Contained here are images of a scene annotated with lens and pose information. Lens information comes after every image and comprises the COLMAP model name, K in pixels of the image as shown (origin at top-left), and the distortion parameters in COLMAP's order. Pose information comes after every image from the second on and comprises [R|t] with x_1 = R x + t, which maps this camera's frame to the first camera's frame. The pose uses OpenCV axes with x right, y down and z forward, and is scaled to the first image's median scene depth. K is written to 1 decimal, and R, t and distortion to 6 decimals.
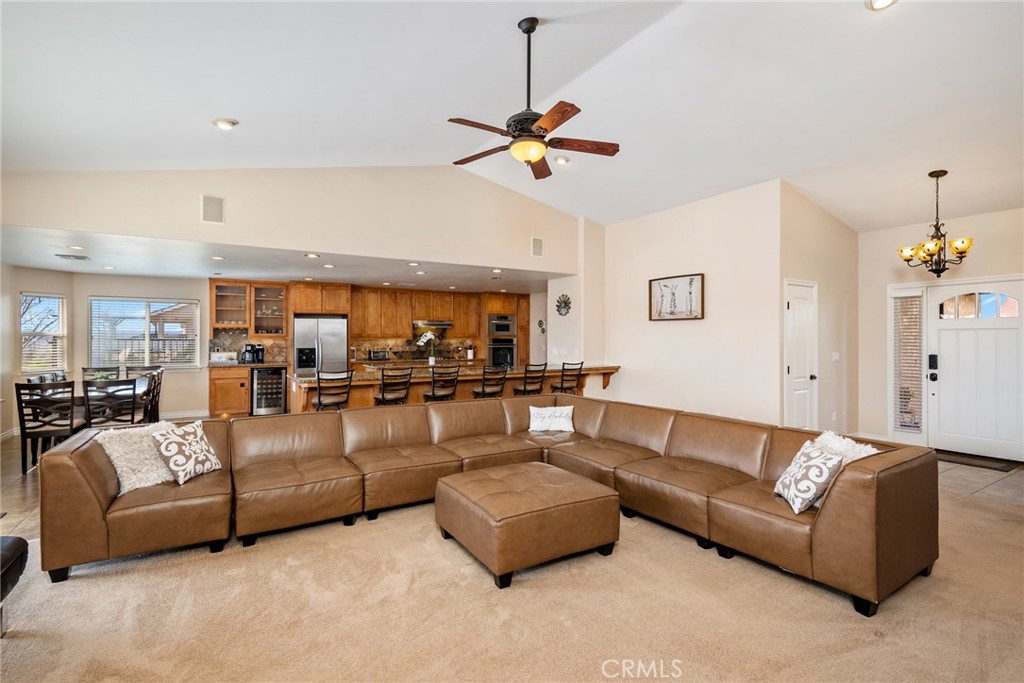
lens RADIAL K [[474.4, 0, 511.4], [0, 474.4, 338.5], [0, 0, 1]] dist [-0.002708, 0.003803]
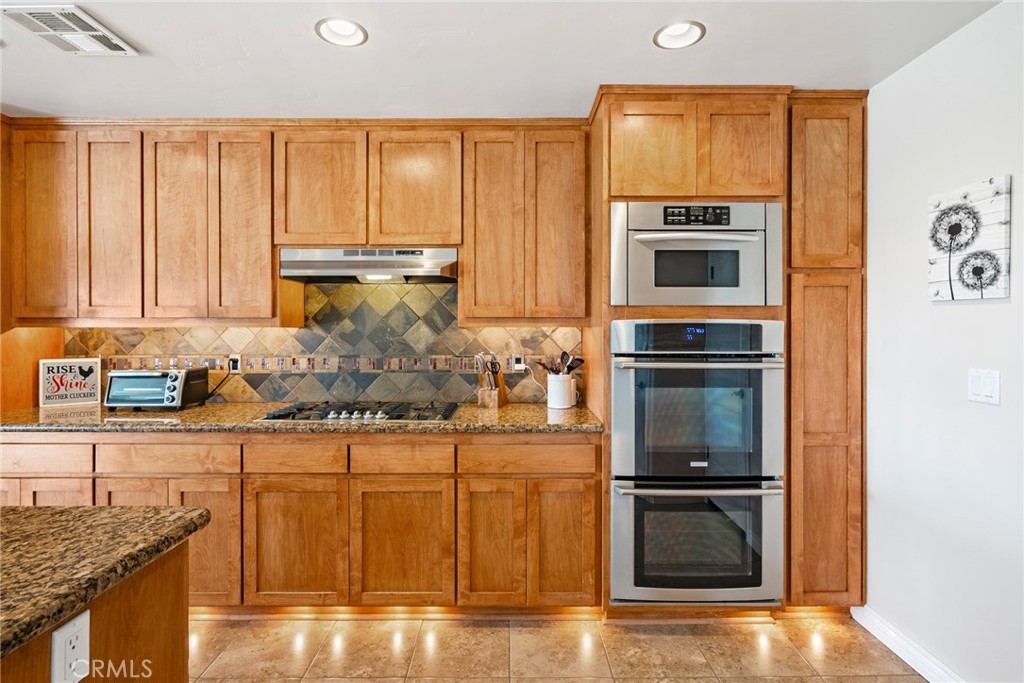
lens RADIAL K [[502.4, 0, 512.1], [0, 502.4, 331.4], [0, 0, 1]] dist [-0.001491, 0.000280]
pose [[0.847492, 0.000675, -0.530808, 0.033393], [-0.000235, 1.000000, 0.000896, 0.003769], [0.530808, -0.000634, 0.847492, 1.005077]]
